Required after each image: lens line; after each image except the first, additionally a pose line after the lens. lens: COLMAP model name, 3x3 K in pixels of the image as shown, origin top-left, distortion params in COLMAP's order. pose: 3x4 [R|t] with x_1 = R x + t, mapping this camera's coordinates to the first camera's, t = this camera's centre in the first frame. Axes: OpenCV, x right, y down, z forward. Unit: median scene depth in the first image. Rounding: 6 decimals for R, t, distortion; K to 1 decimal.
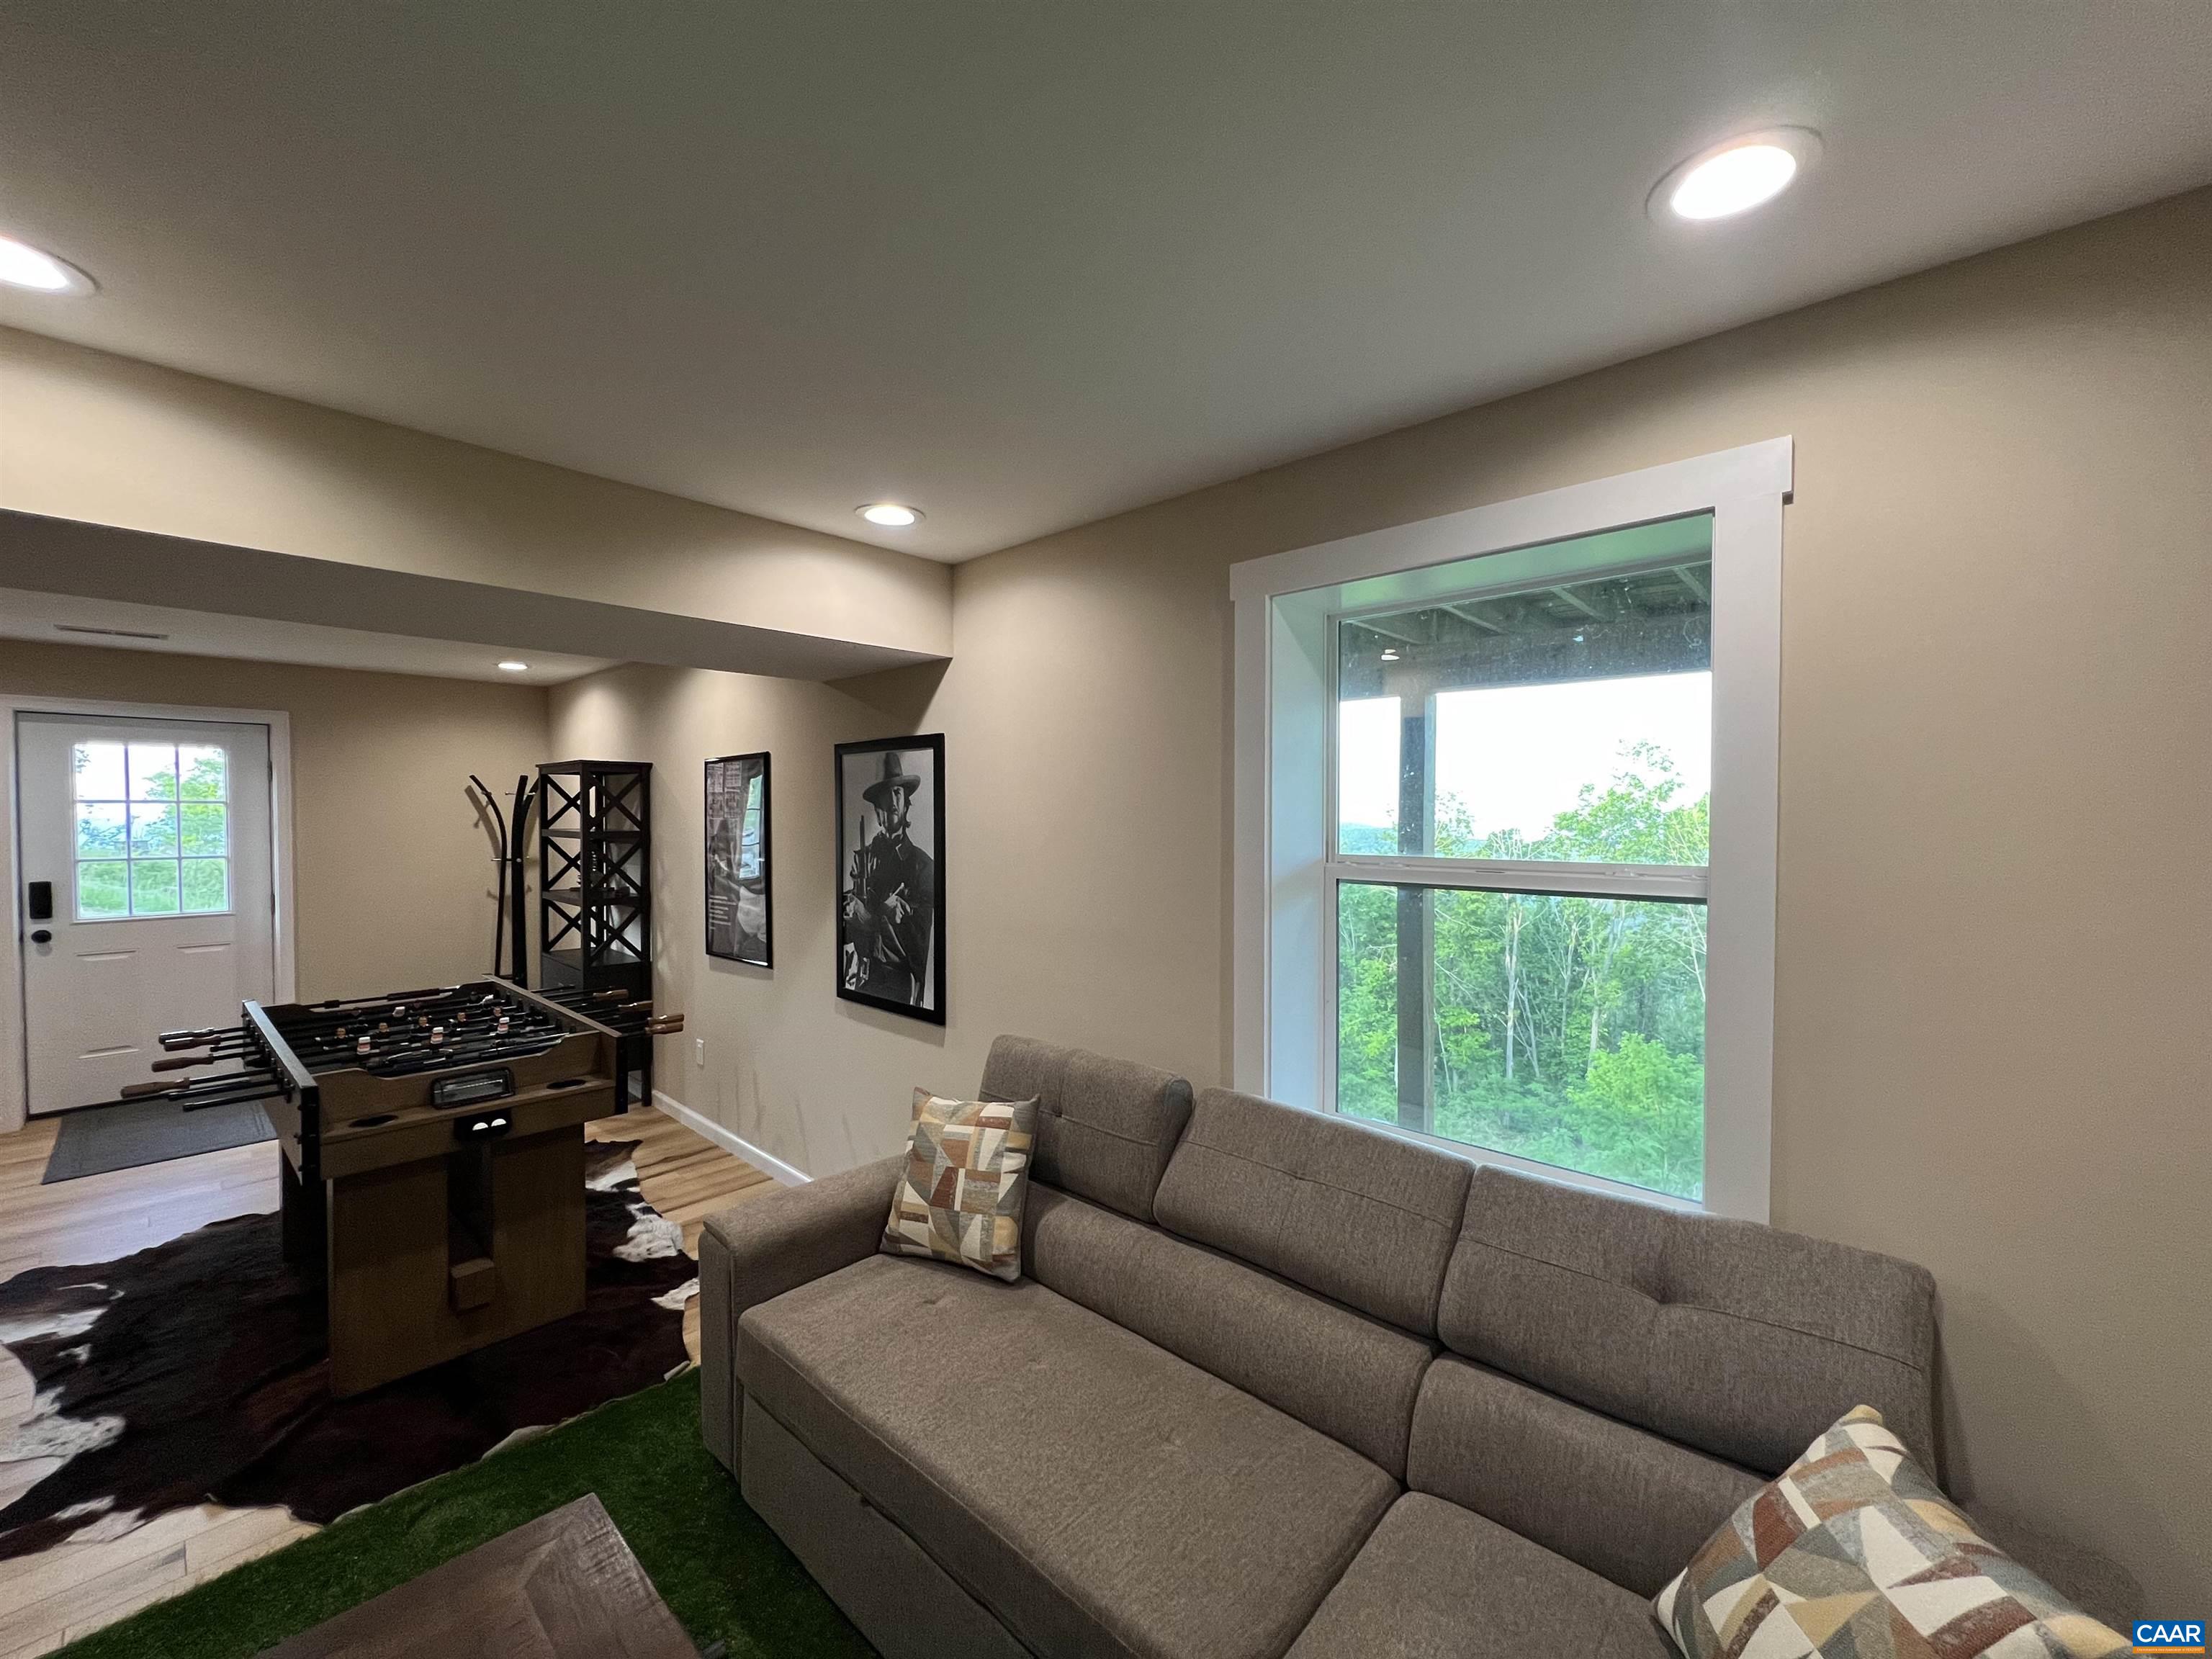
lens RADIAL K [[889.5, 0, 1109.2], [0, 889.5, 836.4], [0, 0, 1]] dist [-0.002398, 0.000502]
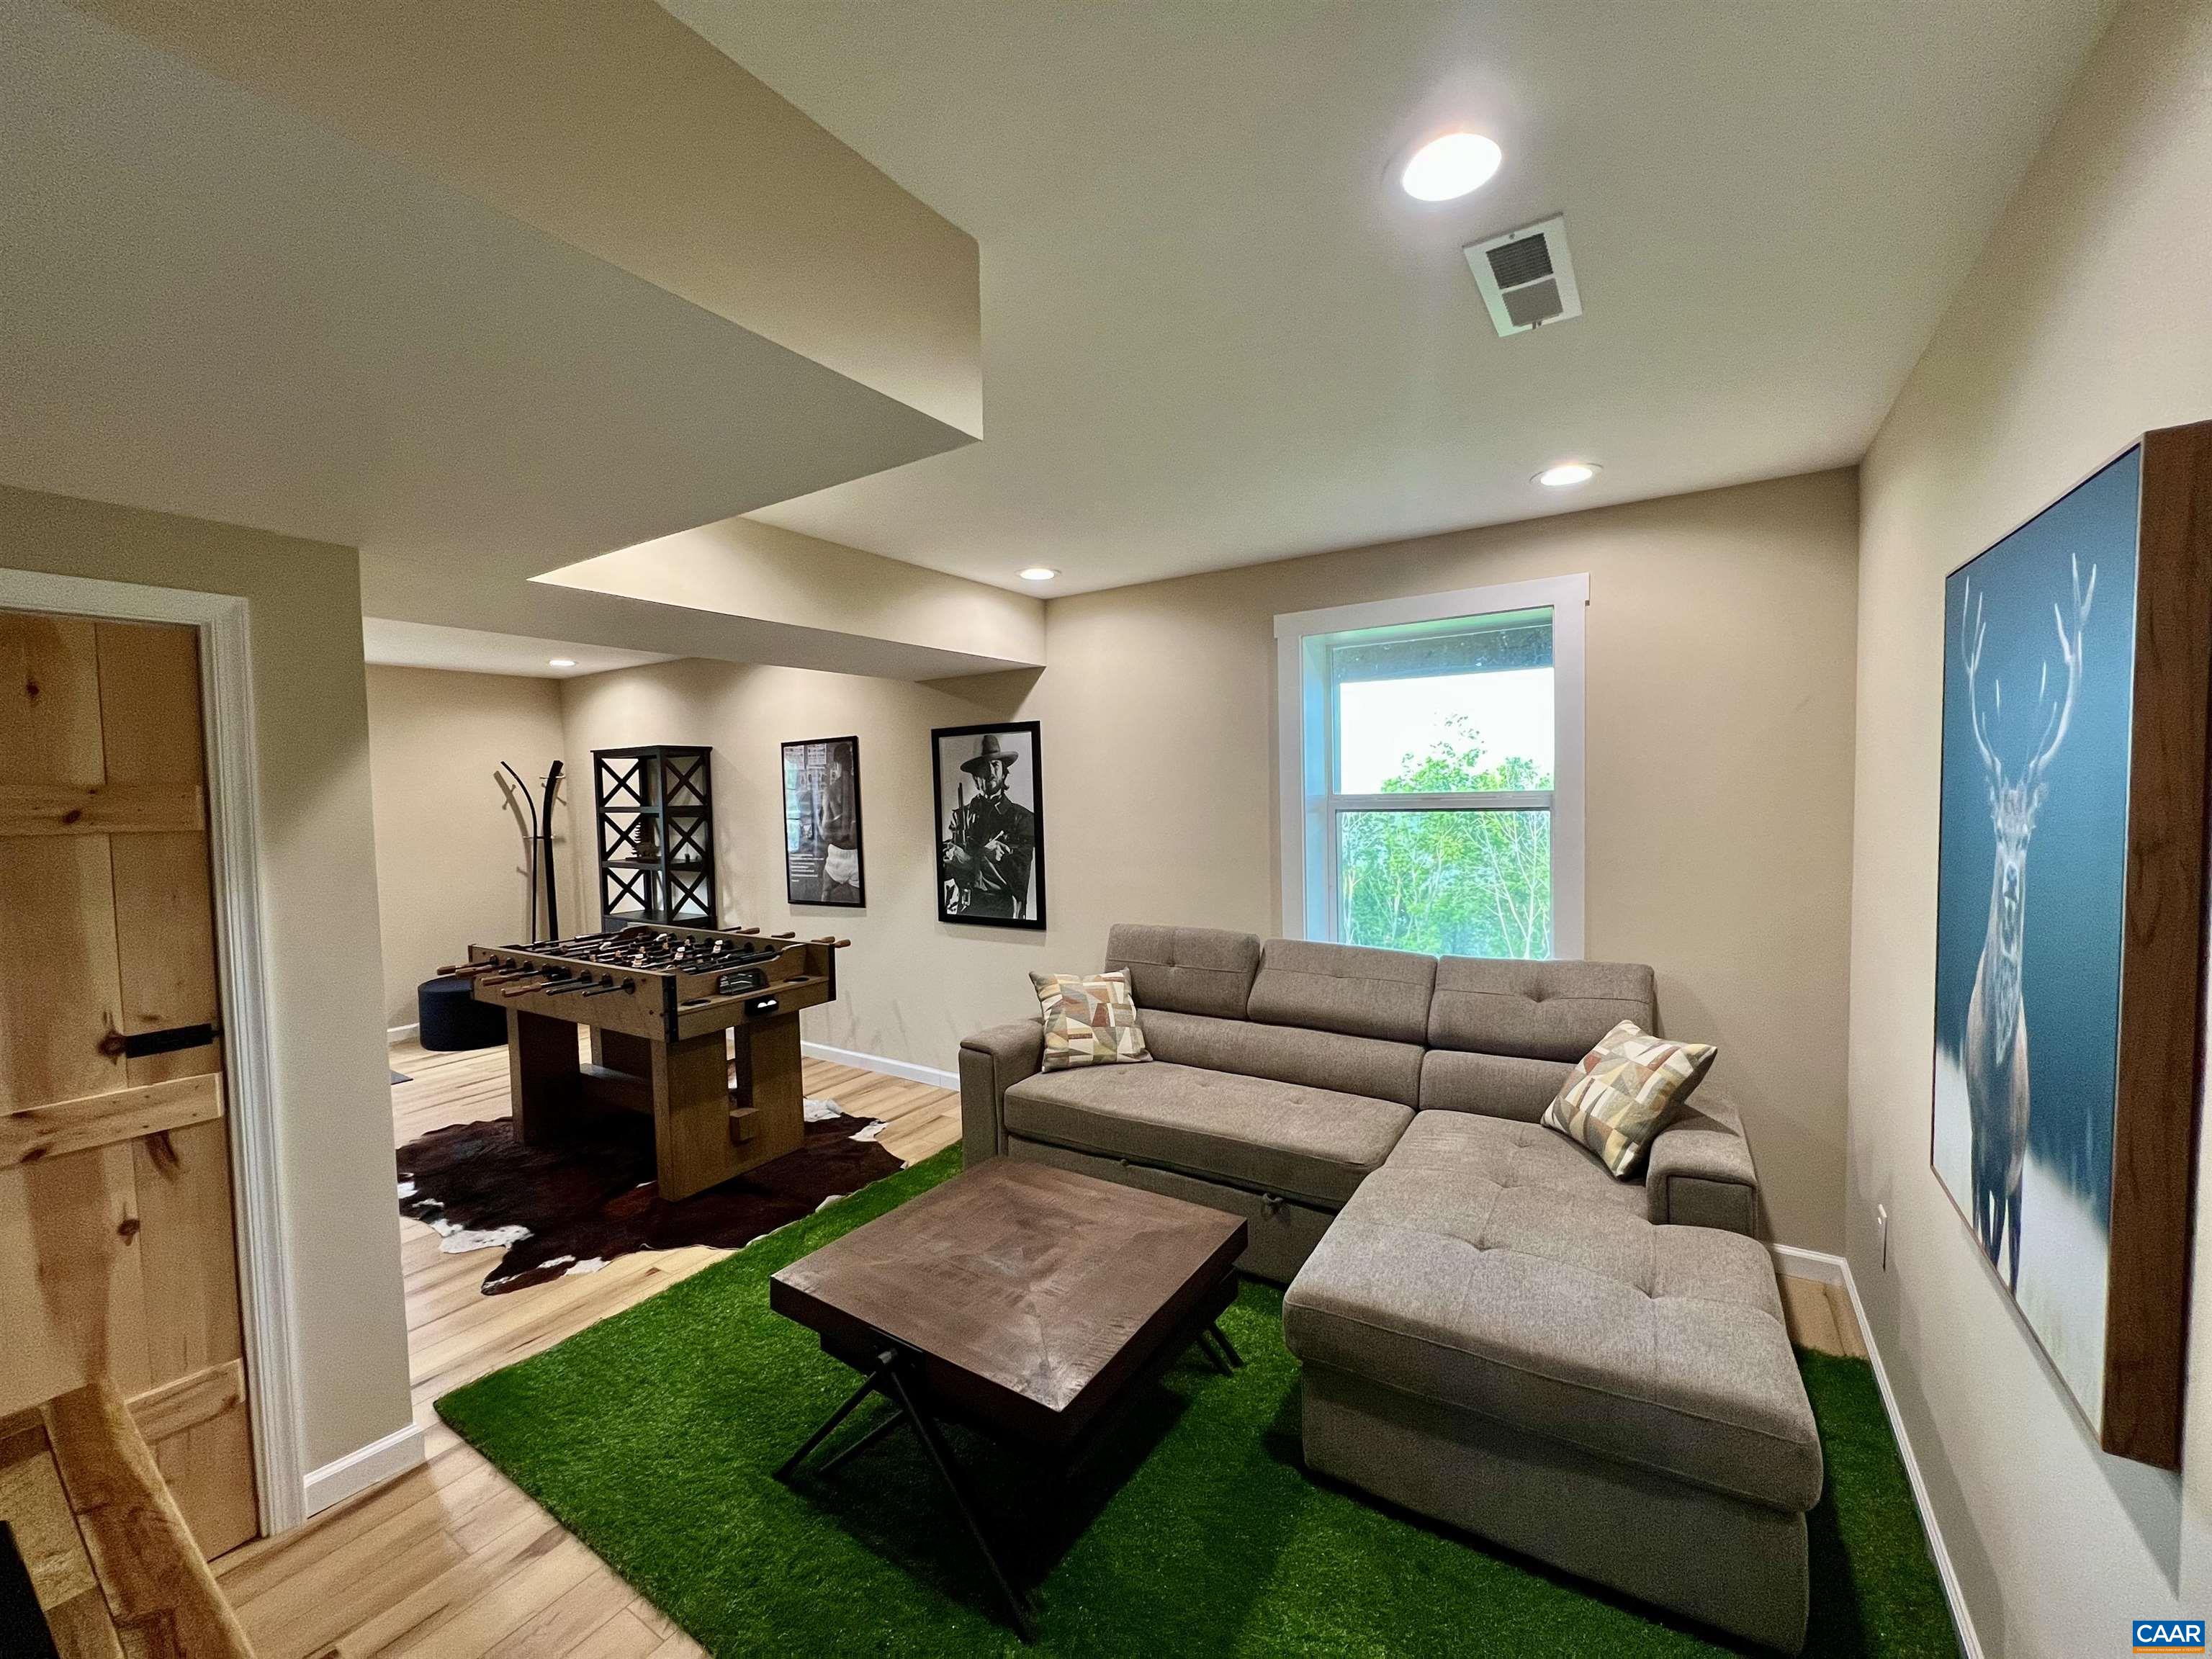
lens RADIAL K [[889.5, 0, 1107.5], [0, 889.5, 837.3], [0, 0, 1]] dist [-0.002398, 0.000502]
pose [[0.984369, -0.035795, 0.172441, -0.302880], [0.031140, 0.999076, 0.029625, 0.026360], [-0.173342, -0.023793, 0.984574, -0.363597]]
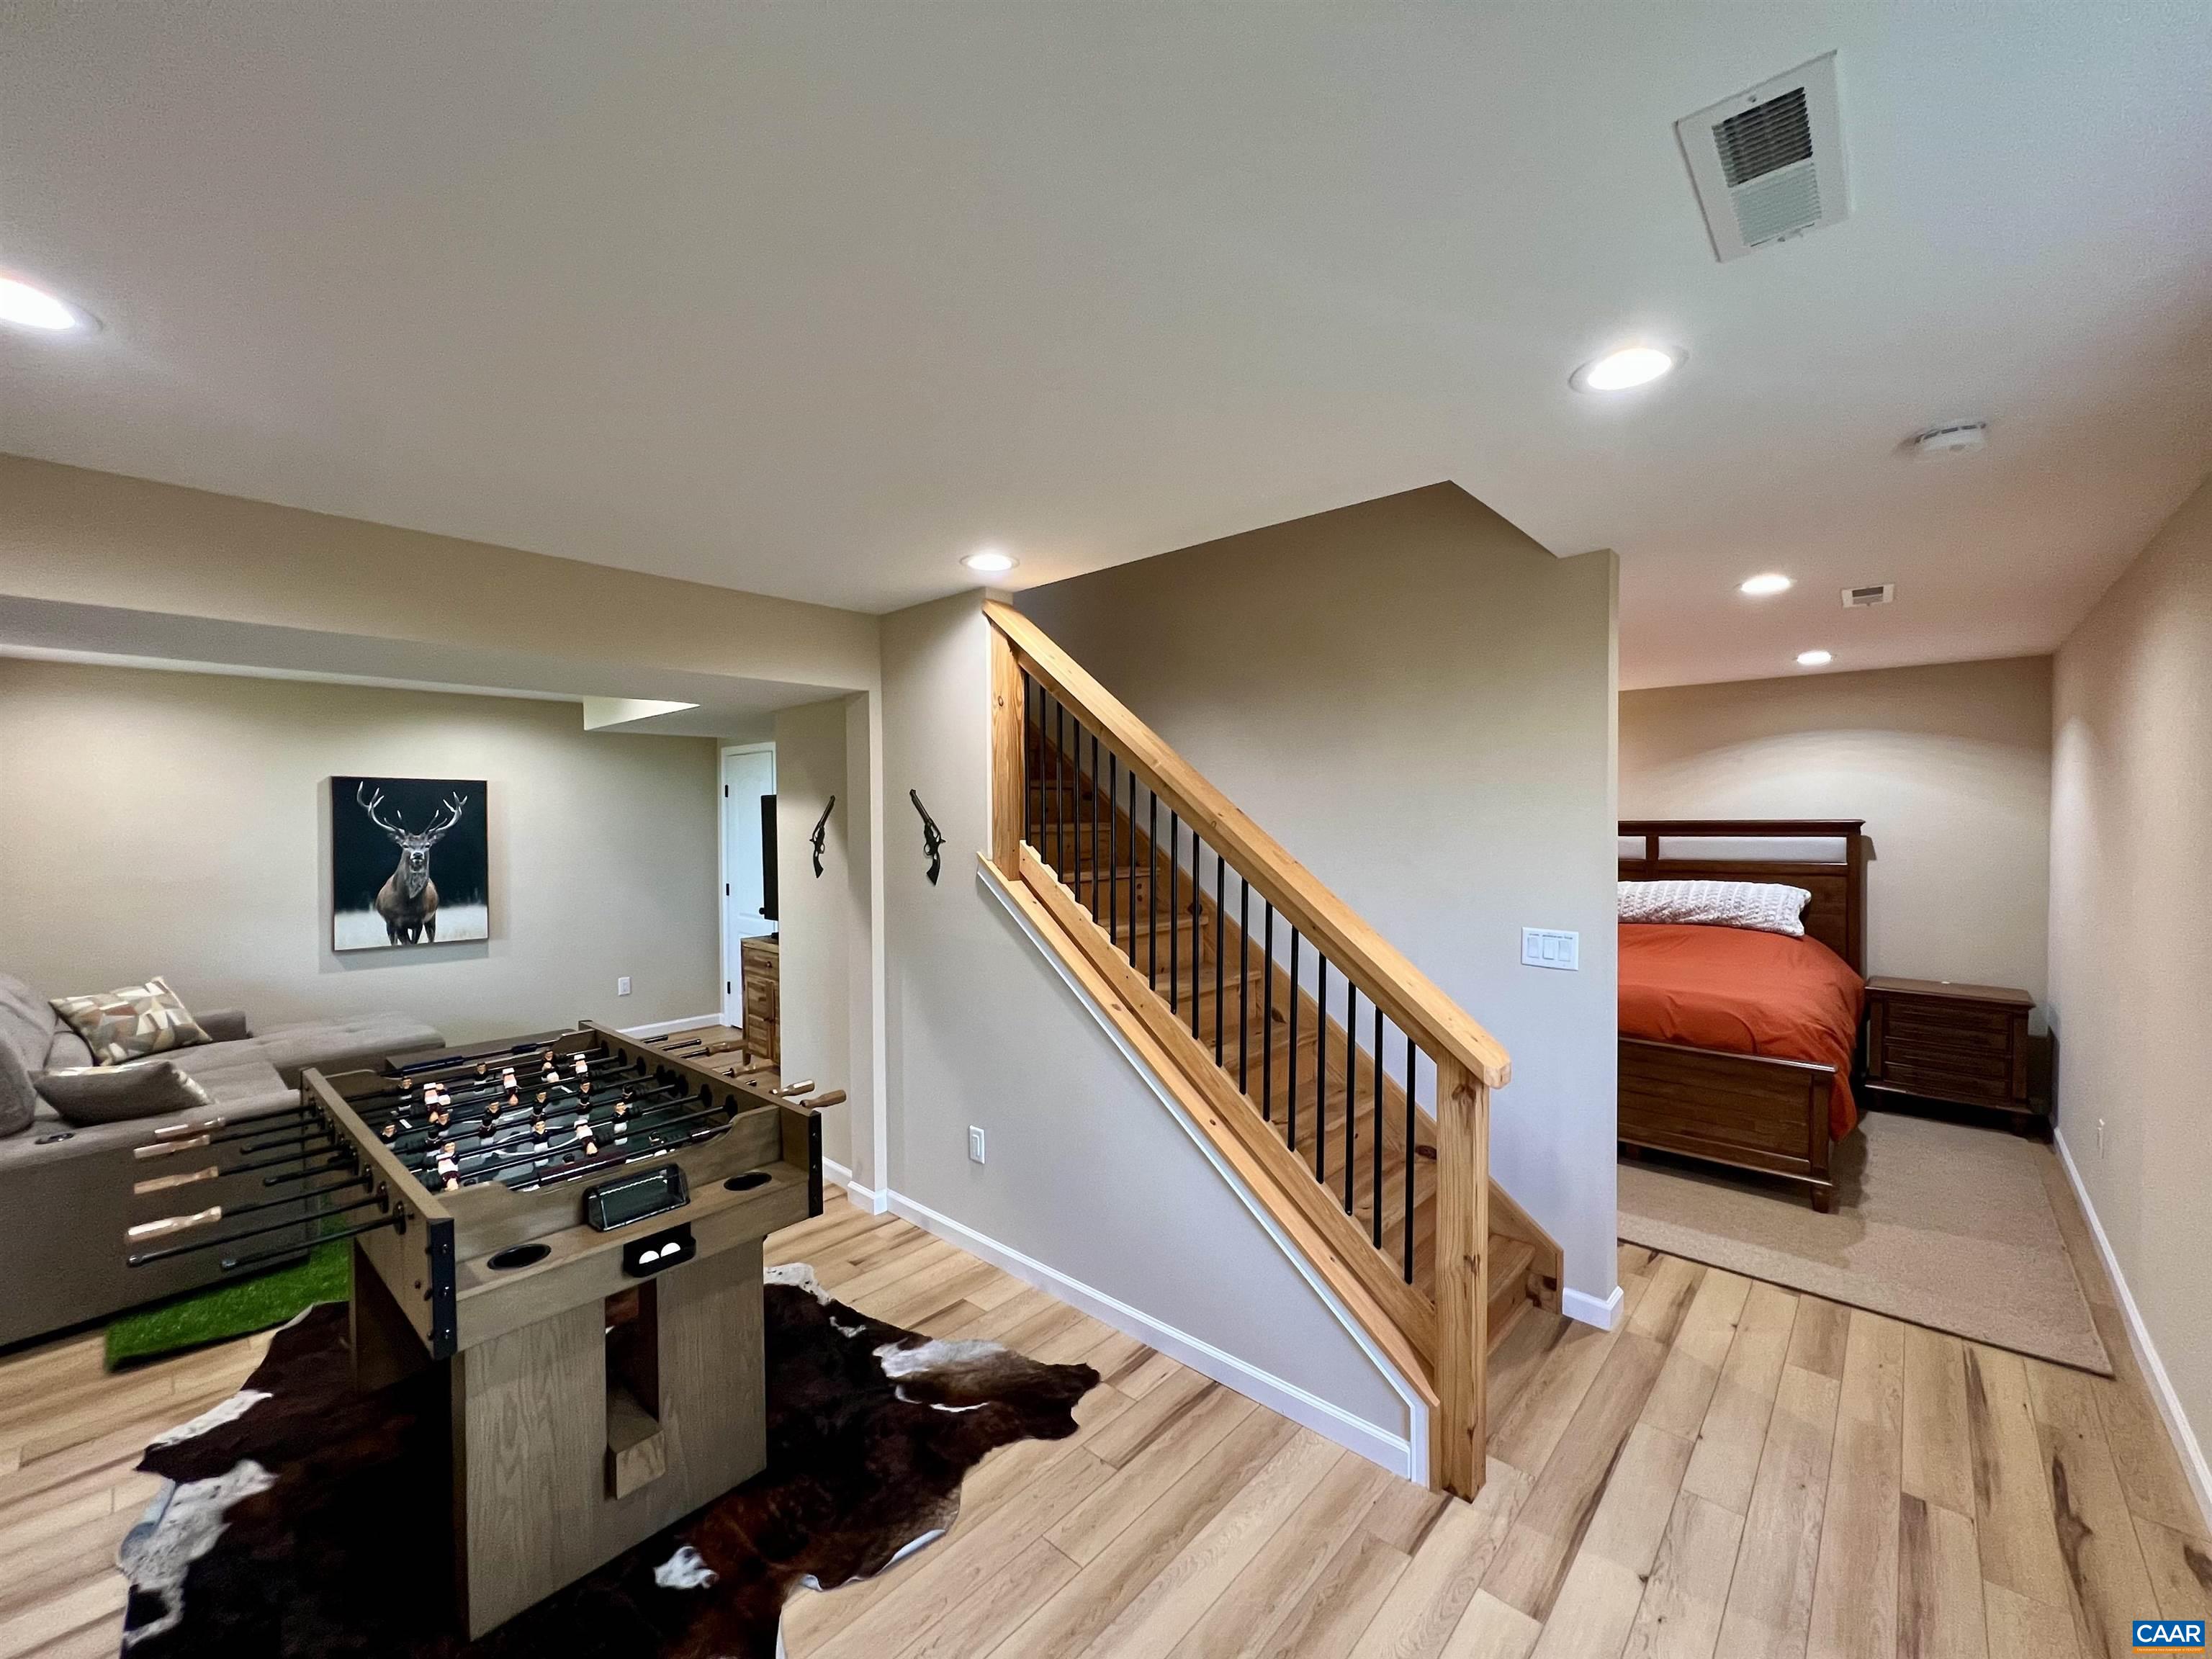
lens RADIAL K [[889.5, 0, 1088.7], [0, 889.5, 837.4], [0, 0, 1]] dist [-0.002398, 0.000502]
pose [[-0.999988, 0.004538, 0.001823, -1.157609], [0.004632, 0.998478, 0.054957, -0.052839], [-0.001571, 0.054965, -0.998487, 1.619552]]
